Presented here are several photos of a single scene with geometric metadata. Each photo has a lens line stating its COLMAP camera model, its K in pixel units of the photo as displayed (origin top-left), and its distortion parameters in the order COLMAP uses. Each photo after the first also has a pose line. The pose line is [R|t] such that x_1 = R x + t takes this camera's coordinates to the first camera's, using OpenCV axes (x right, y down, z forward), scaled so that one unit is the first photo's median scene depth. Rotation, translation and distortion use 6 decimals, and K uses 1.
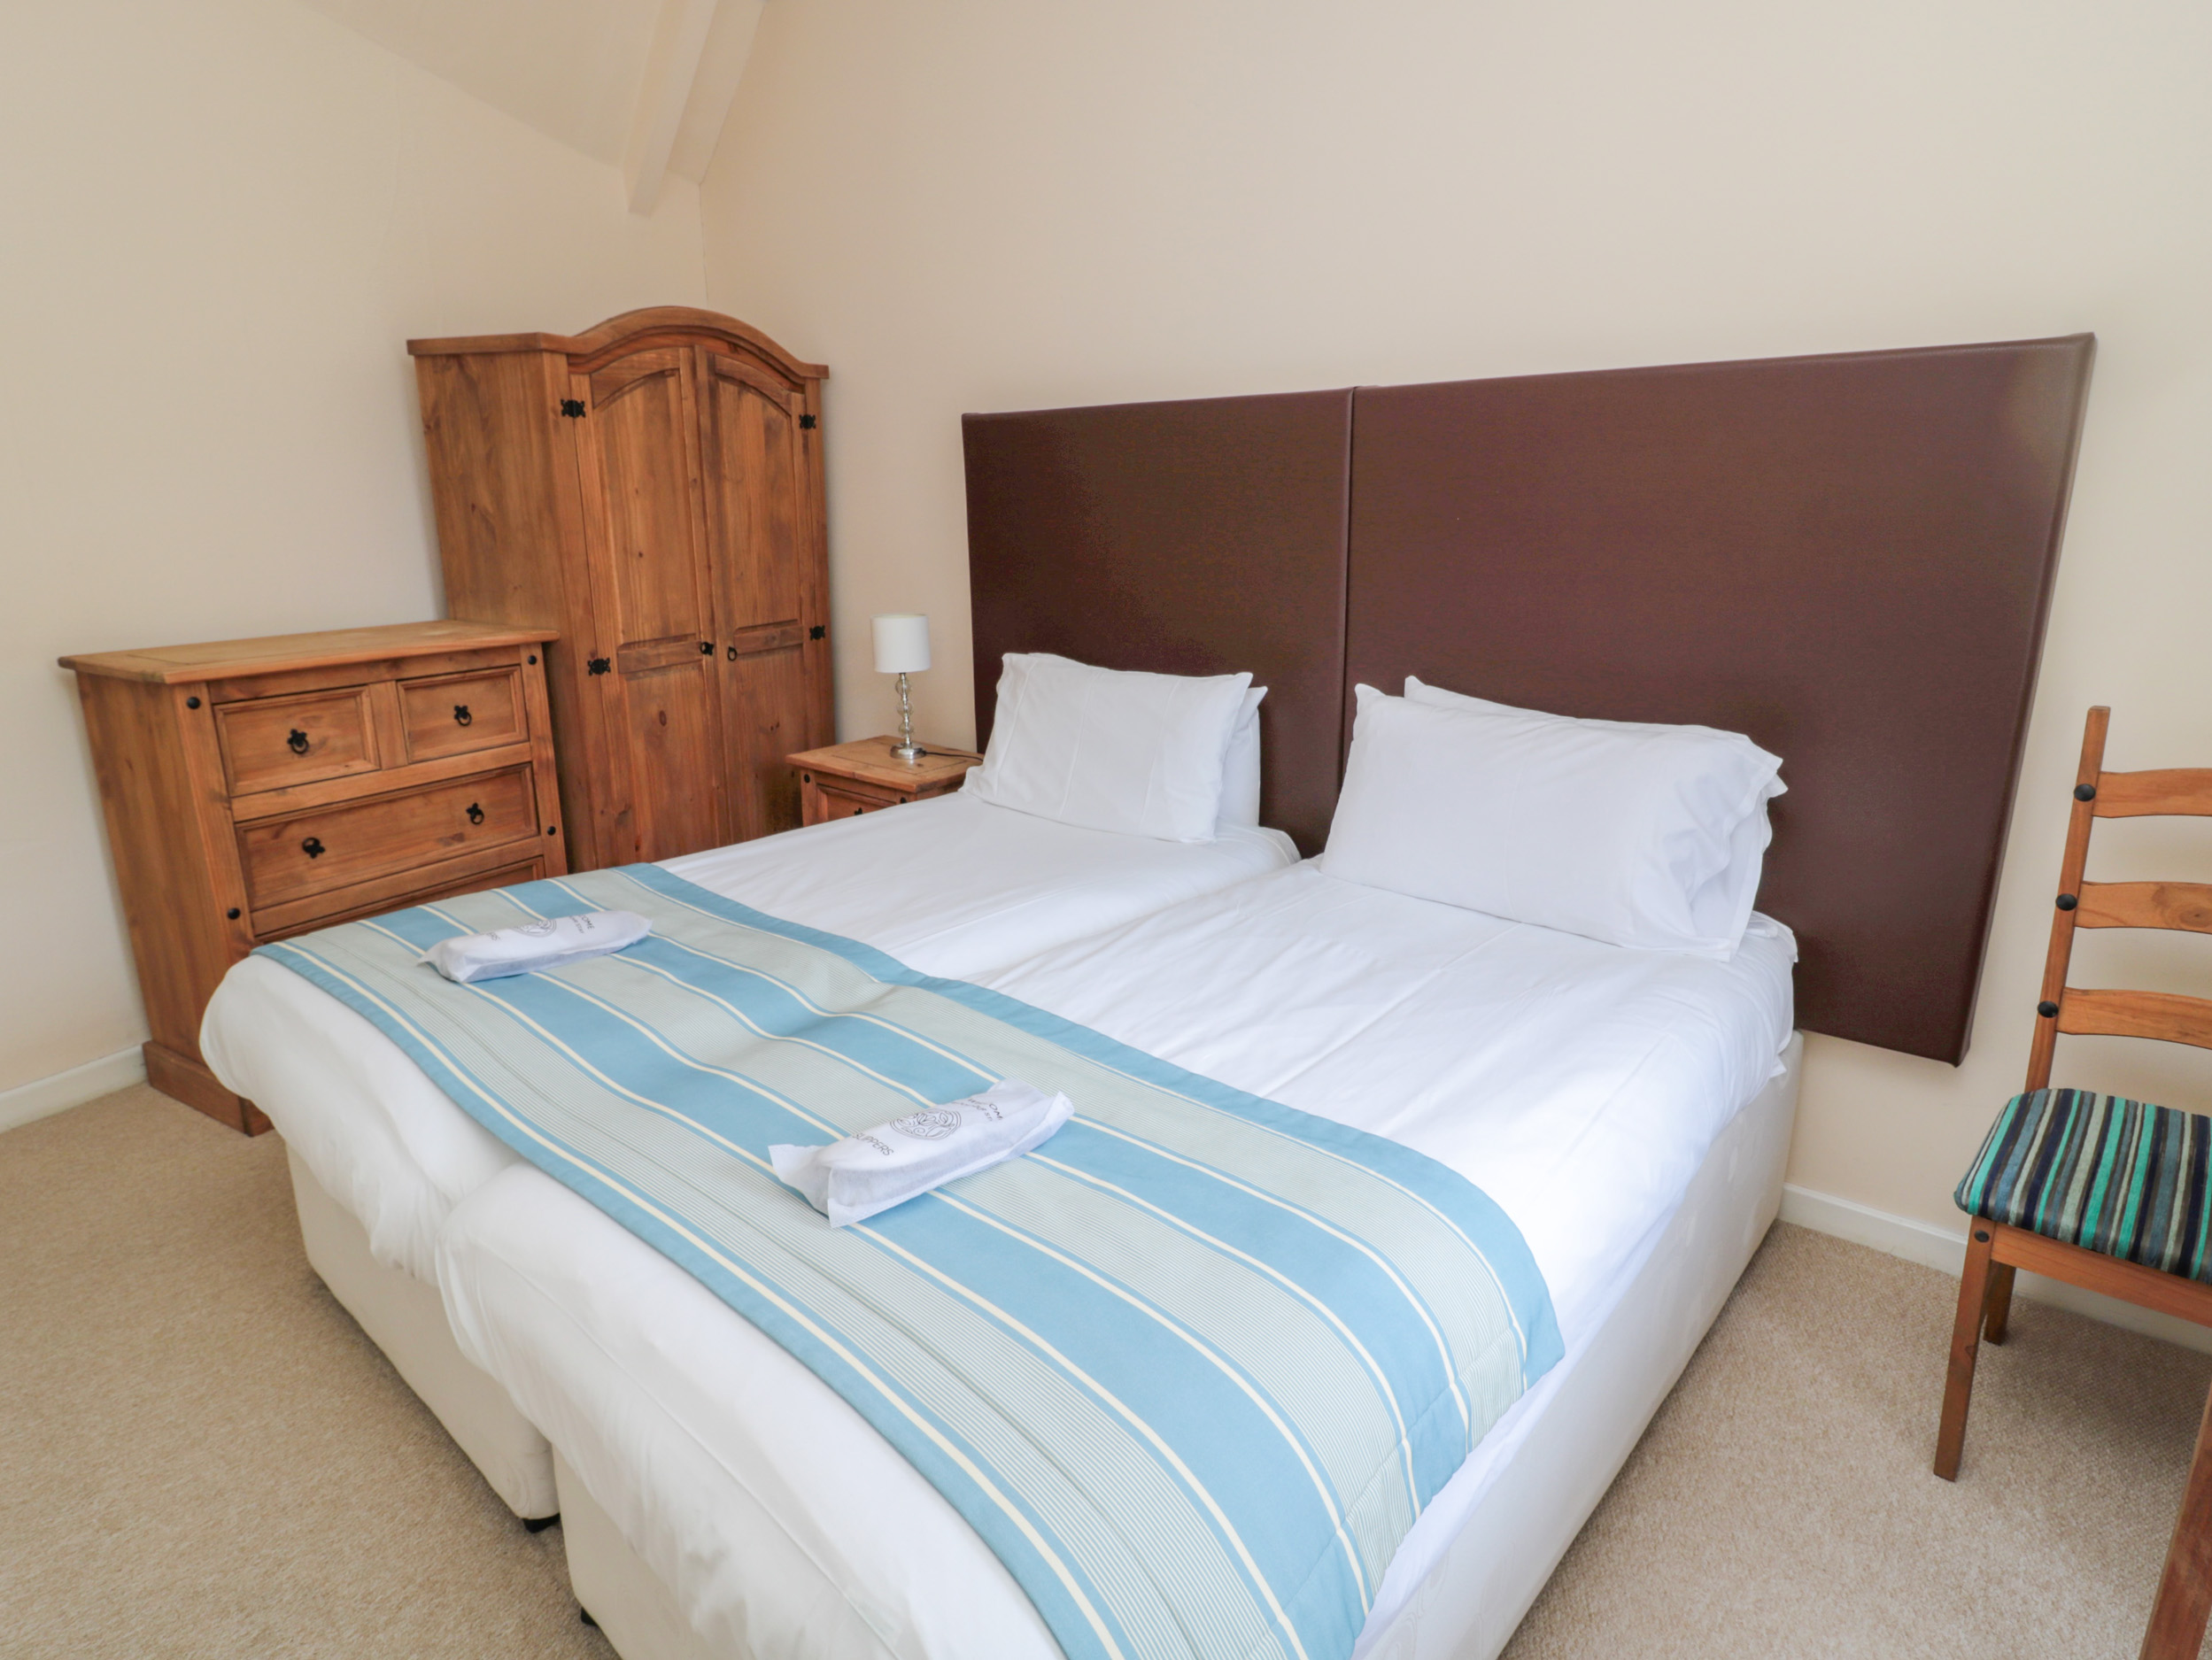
lens RADIAL K [[1219.7, 0, 1106.0], [0, 1219.7, 830.0], [0, 0, 1]] dist [-0.005245, -0.002734]
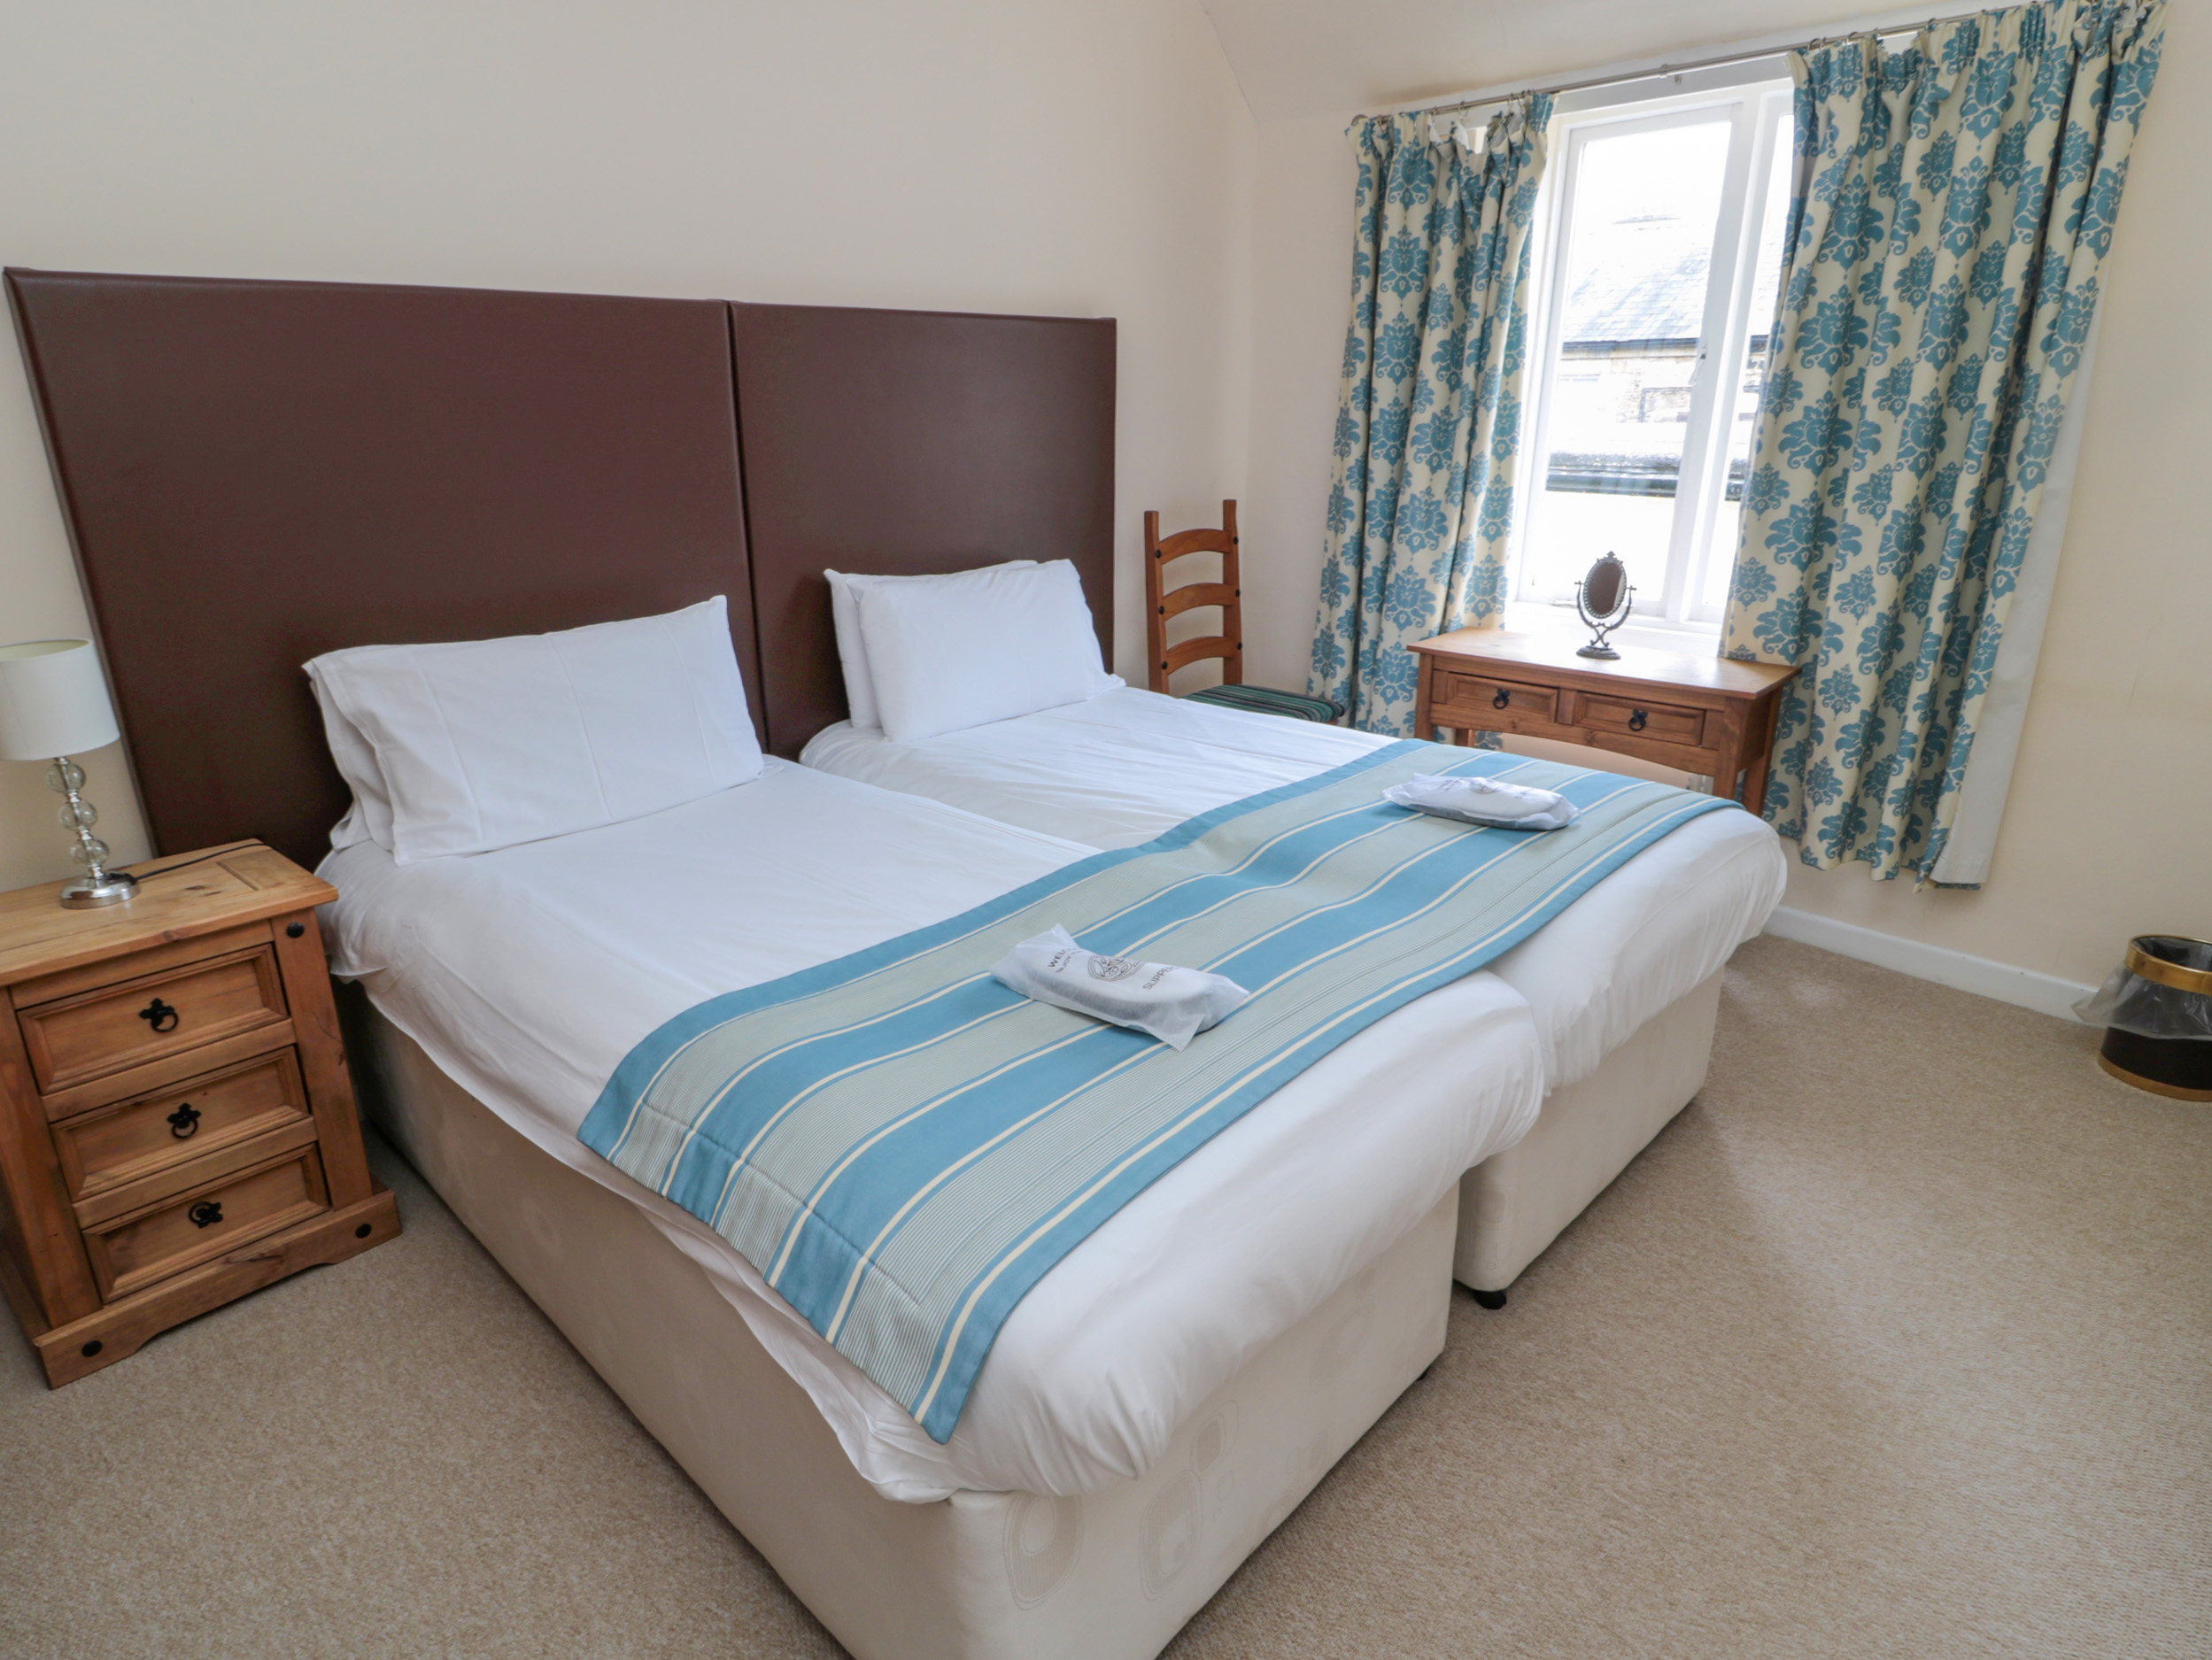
lens RADIAL K [[1219.7, 0, 1106.0], [0, 1219.7, 830.0], [0, 0, 1]] dist [-0.005245, -0.002734]
pose [[0.030195, -0.325384, 0.945100, -1.258811], [0.275718, 0.911558, 0.305027, -0.252453], [-0.960764, 0.251371, 0.117239, 0.957020]]
